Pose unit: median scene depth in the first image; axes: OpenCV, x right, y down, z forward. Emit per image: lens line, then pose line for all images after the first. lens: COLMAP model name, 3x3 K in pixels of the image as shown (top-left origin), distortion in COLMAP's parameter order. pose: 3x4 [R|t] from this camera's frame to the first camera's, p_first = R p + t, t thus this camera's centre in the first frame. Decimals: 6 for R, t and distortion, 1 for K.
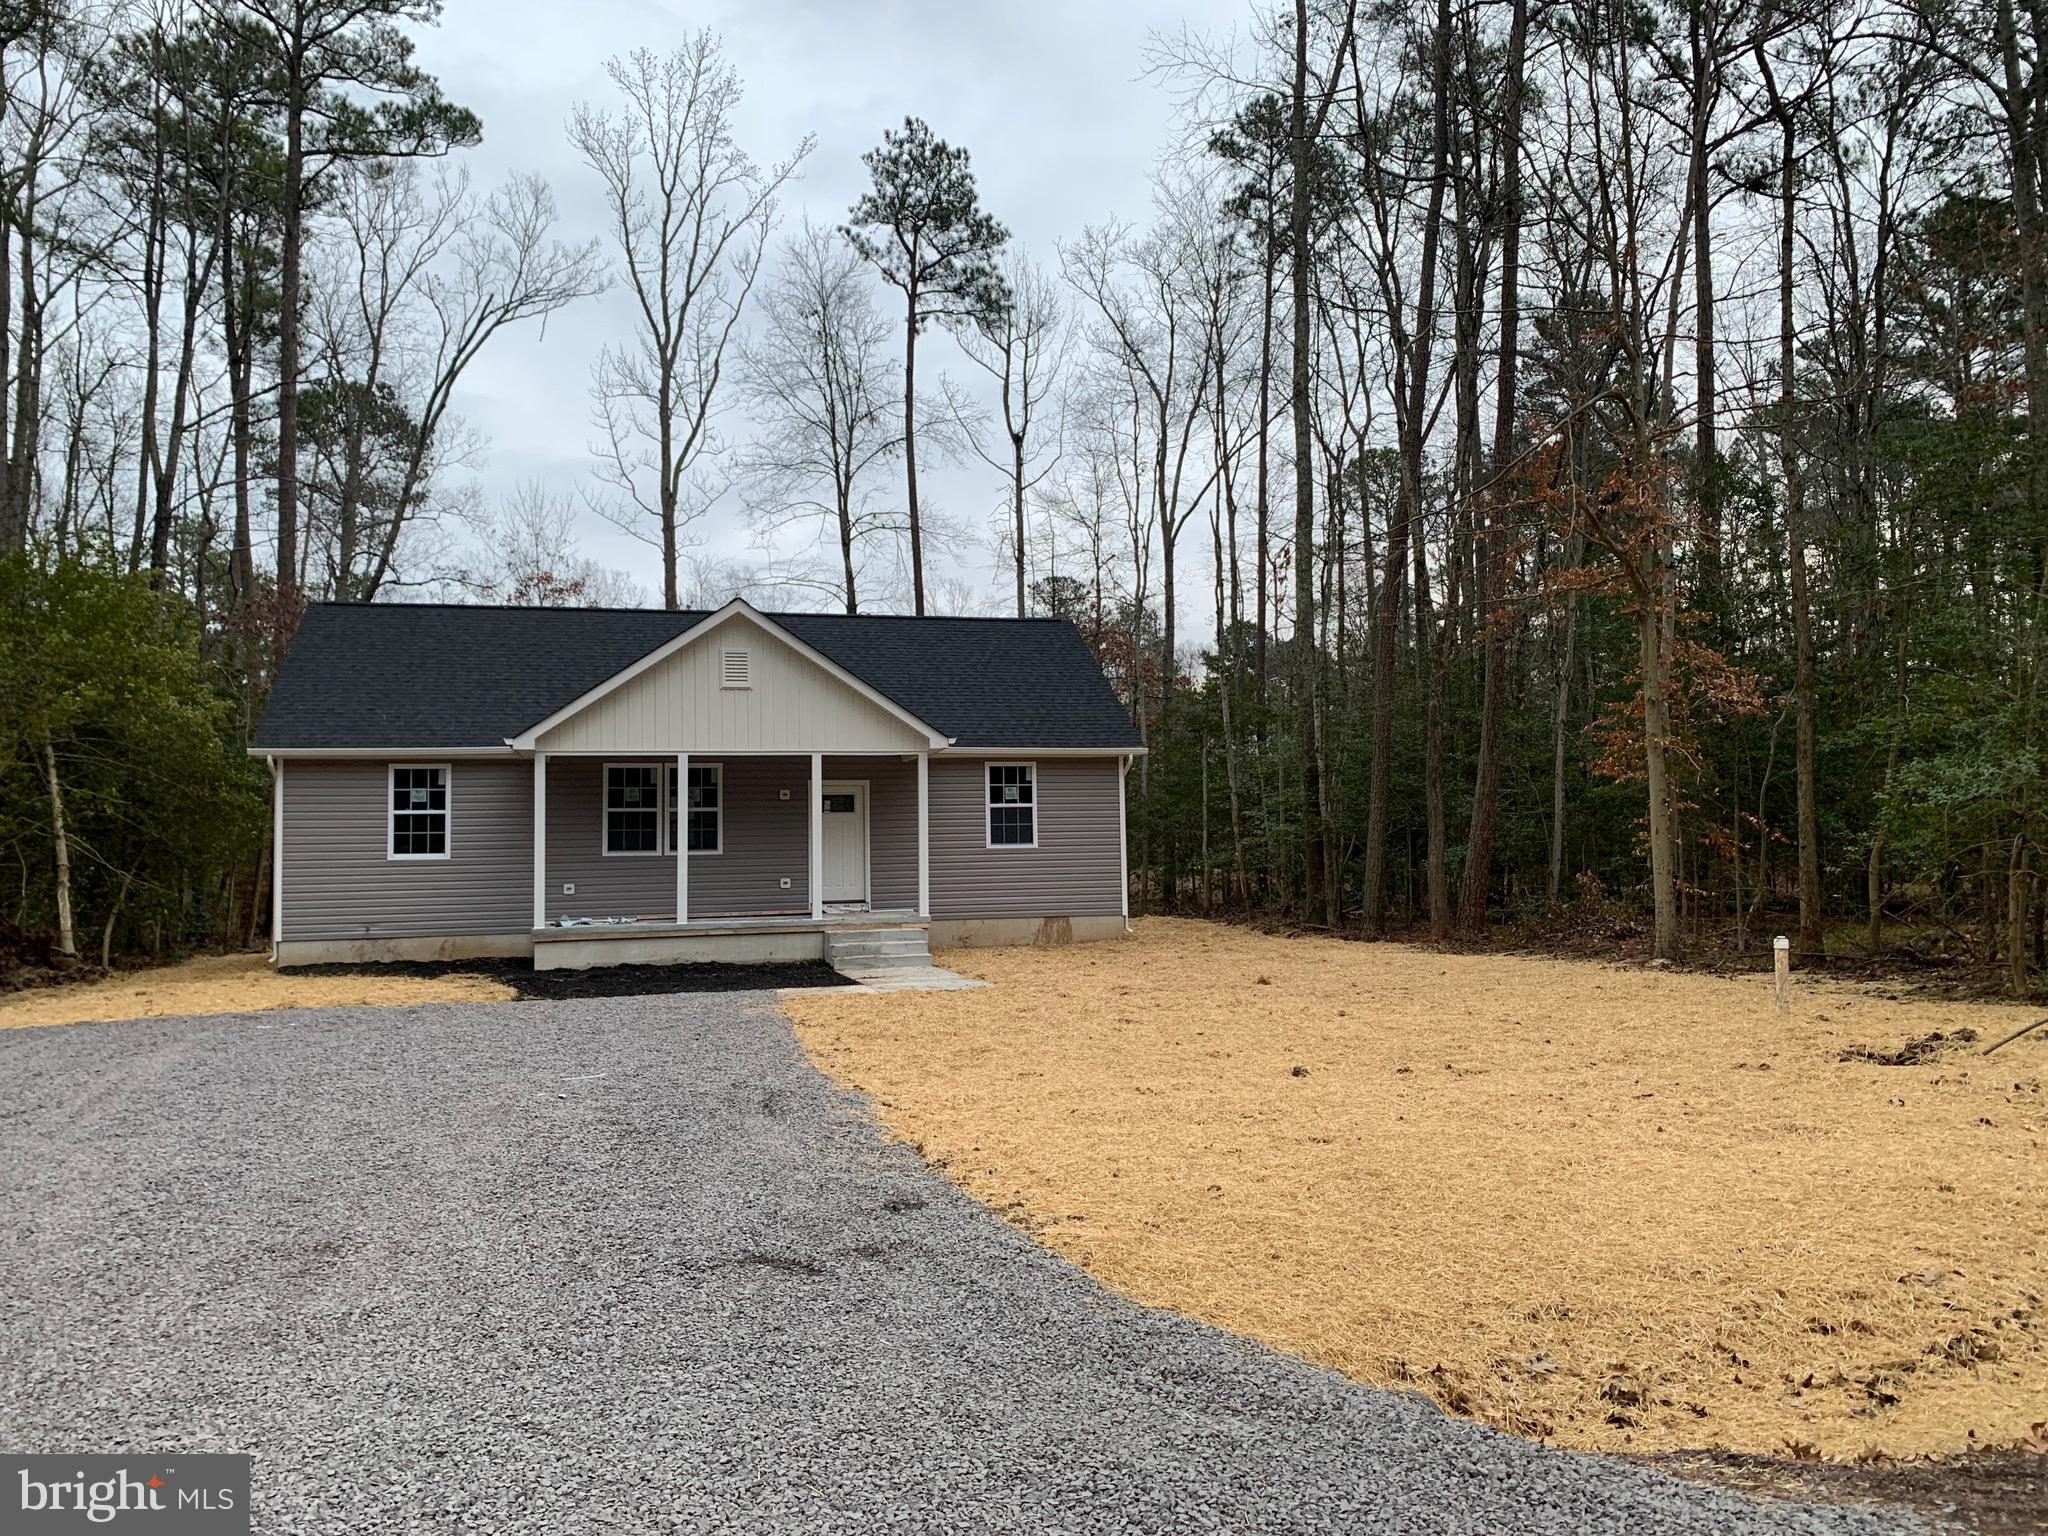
lens RADIAL K [[1555.2, 0, 1025.2], [0, 1555.2, 776.7], [0, 0, 1]] dist [0.048961, -0.080300]
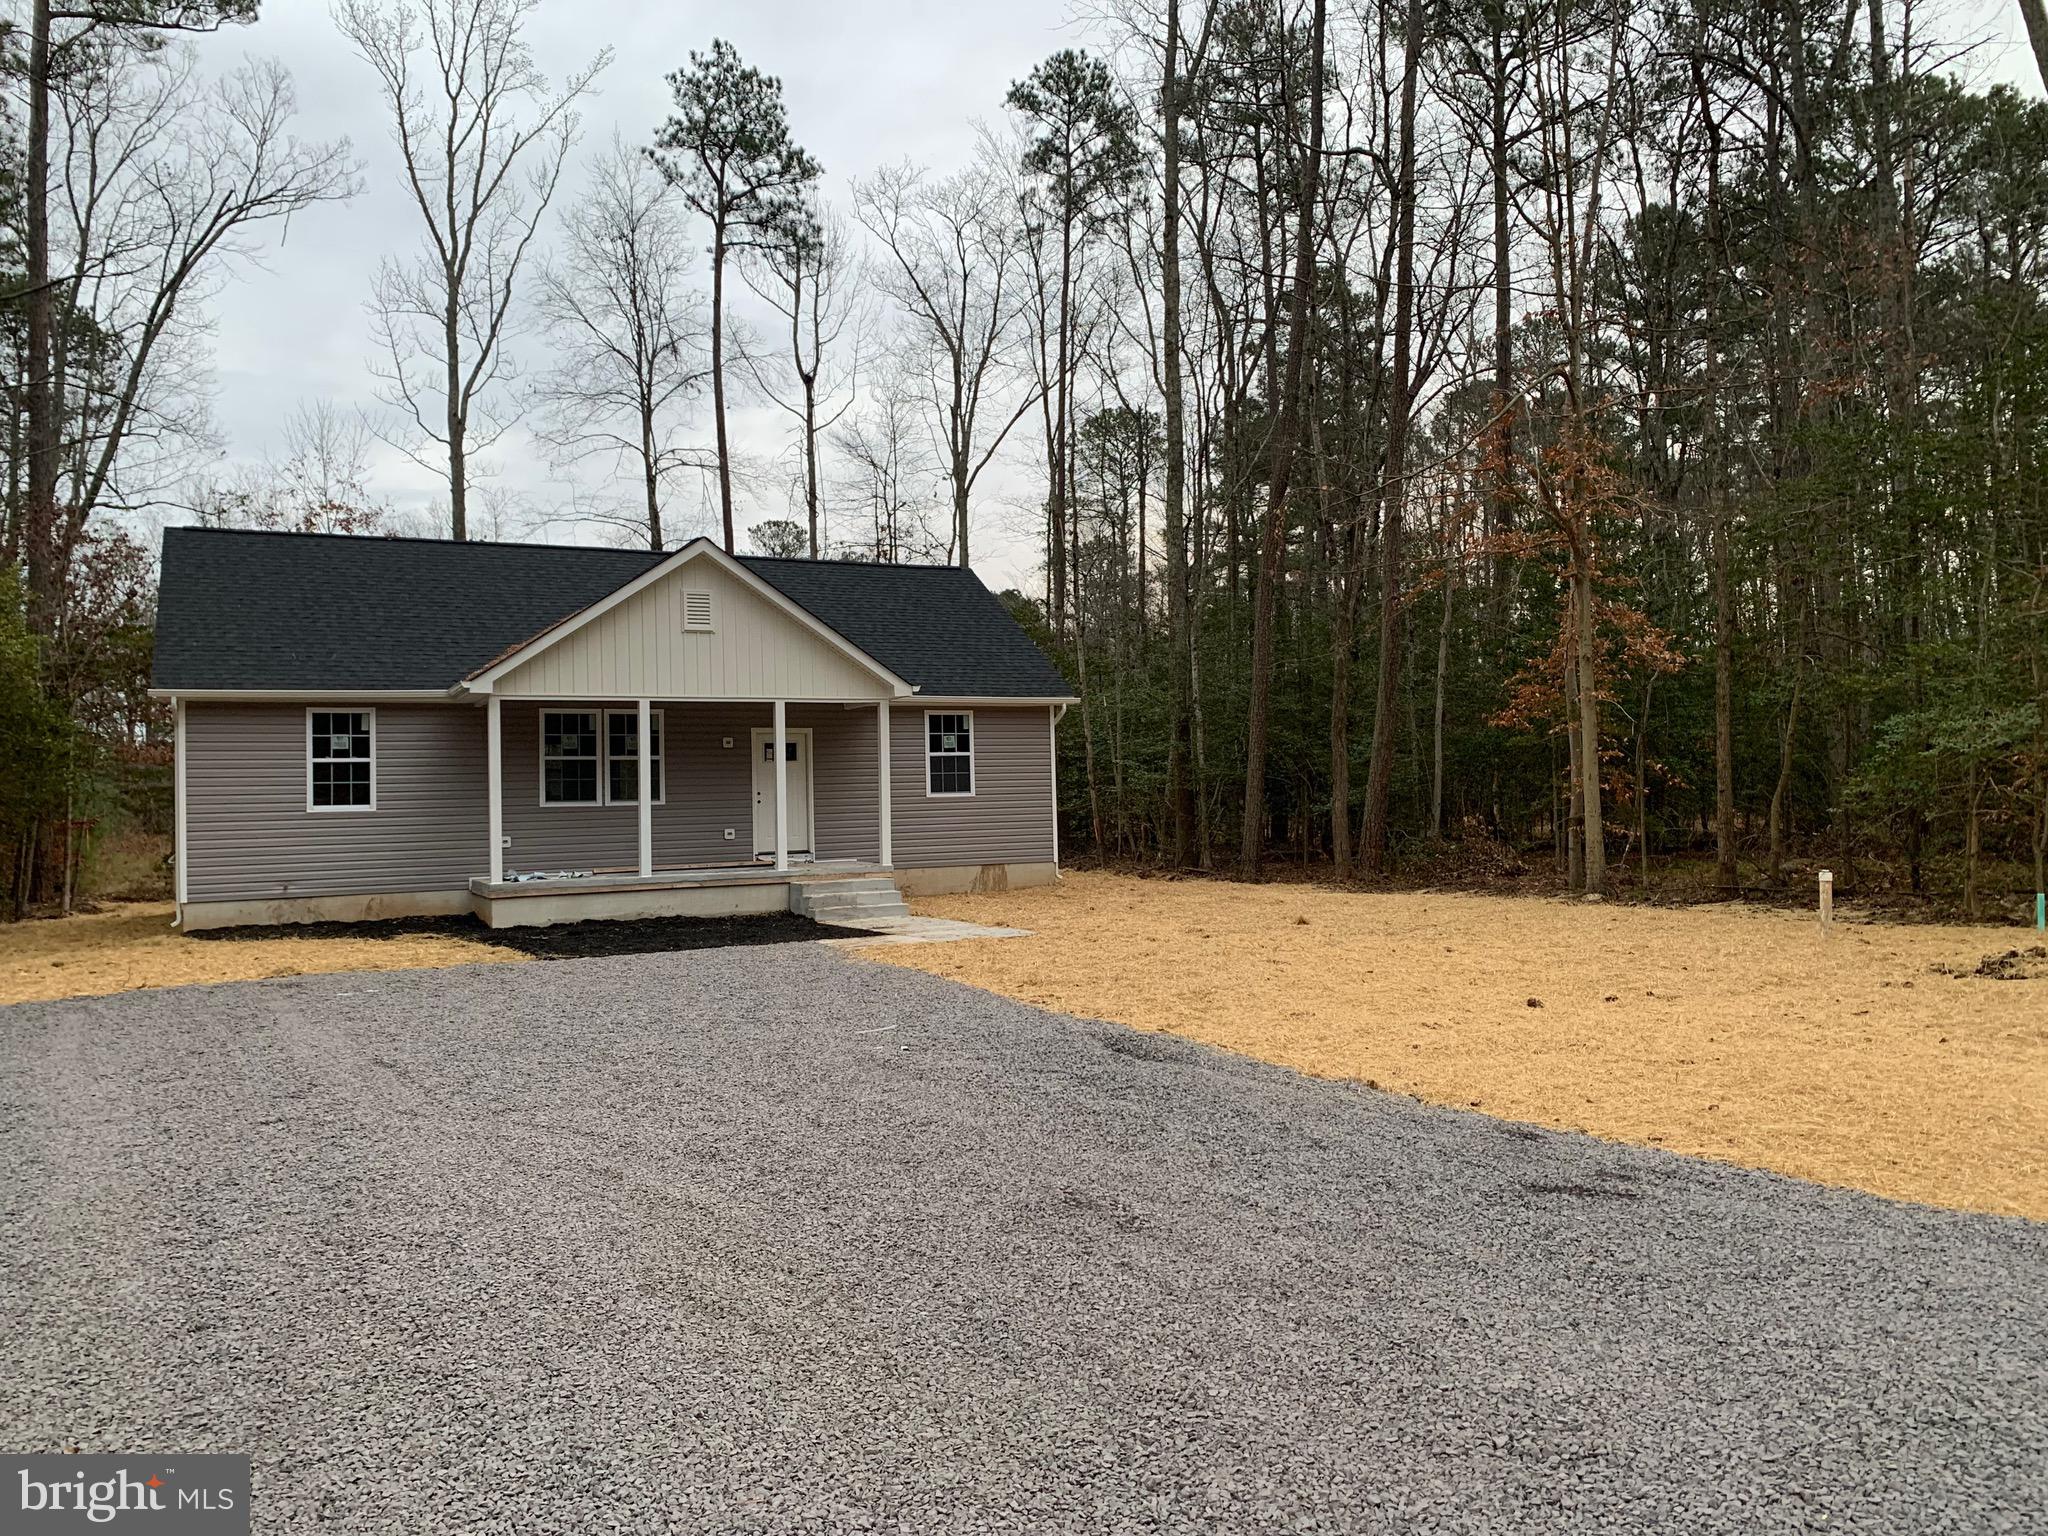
lens RADIAL K [[1555.9, 0, 1024.0], [0, 1555.9, 768.0], [0, 0, 1]] dist [0.008760, -0.001284]
pose [[0.977230, -0.001520, 0.212177, -0.111650], [-0.004319, 0.999625, 0.027052, 0.000398], [-0.212138, -0.027353, 0.976857, 0.011255]]
